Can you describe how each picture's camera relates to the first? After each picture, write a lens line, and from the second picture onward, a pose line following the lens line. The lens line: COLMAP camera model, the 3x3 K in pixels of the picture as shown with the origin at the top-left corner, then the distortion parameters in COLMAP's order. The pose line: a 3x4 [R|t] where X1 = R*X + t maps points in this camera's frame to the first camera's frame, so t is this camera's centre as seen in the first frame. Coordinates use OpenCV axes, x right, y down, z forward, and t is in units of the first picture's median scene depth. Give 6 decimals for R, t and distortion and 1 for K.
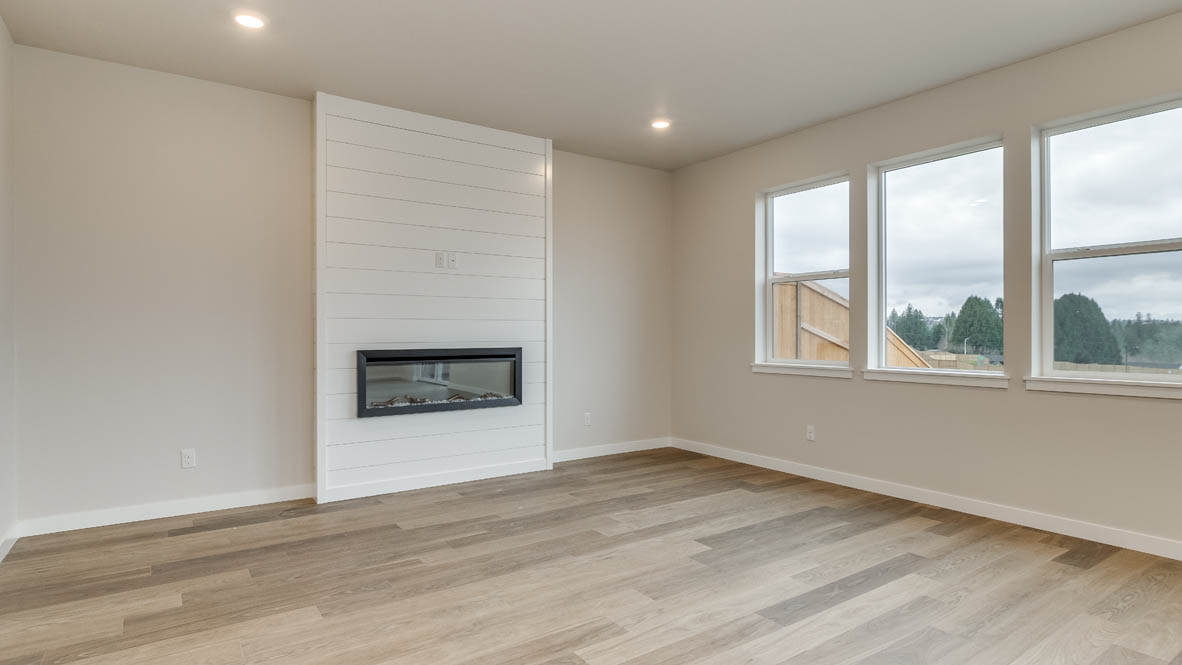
lens RADIAL K [[621.4, 0, 590.2], [0, 621.4, 335.2], [0, 0, 1]] dist [0.000458, -0.004970]
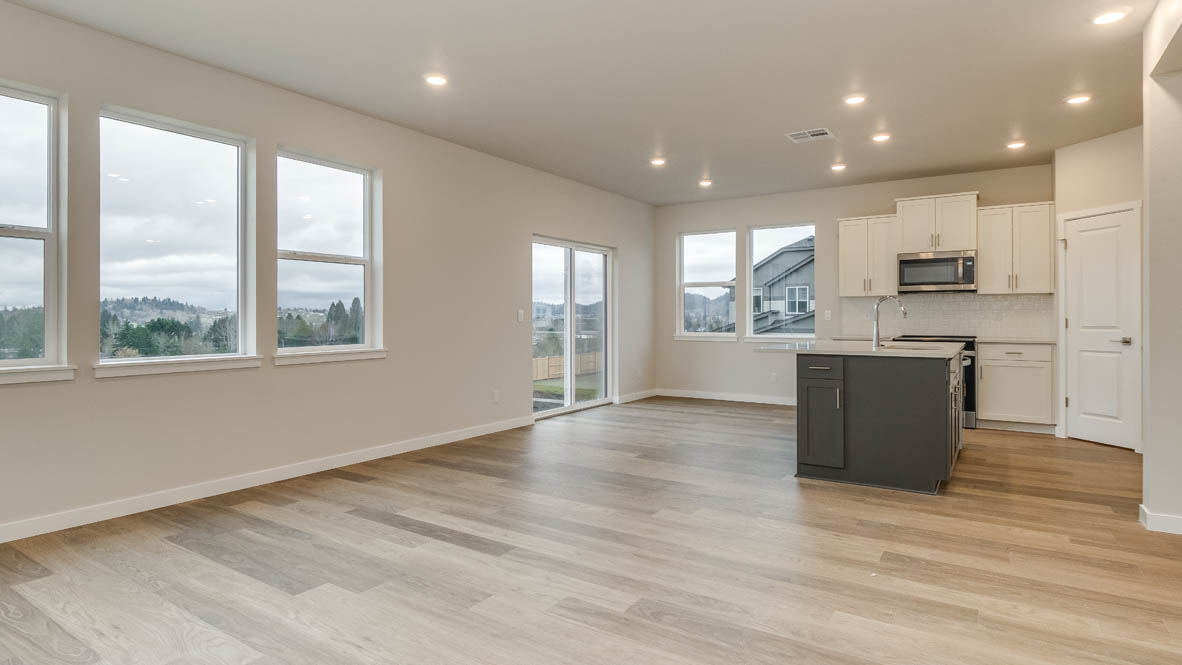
lens RADIAL K [[621.4, 0, 585.6], [0, 621.4, 325.4], [0, 0, 1]] dist [0.000458, -0.004970]
pose [[-0.364118, -0.013099, 0.931261, -0.561626], [0.005211, 0.999857, 0.016102, -0.004190], [-0.931338, 0.010715, -0.363997, 0.810004]]
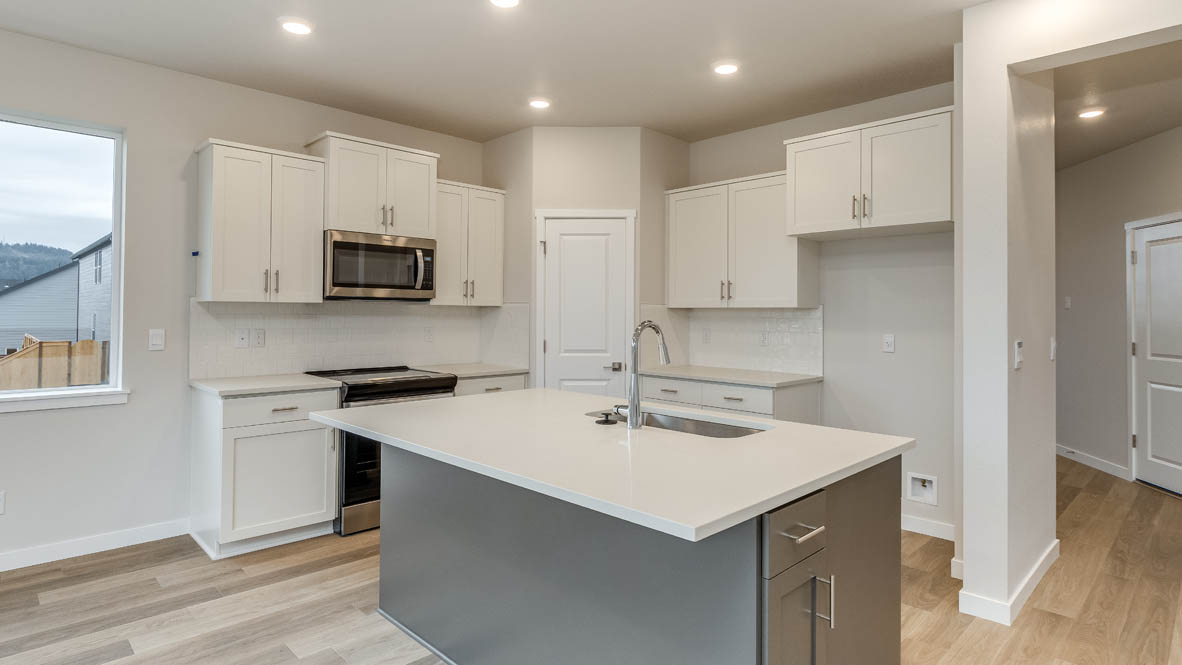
lens RADIAL K [[621.4, 0, 587.2], [0, 621.4, 305.1], [0, 0, 1]] dist [0.000458, -0.004970]
pose [[-0.985330, -0.011212, -0.170294, 0.504033], [-0.009827, 0.999911, -0.008971, -0.048081], [0.170379, -0.007166, -0.985353, 0.393303]]
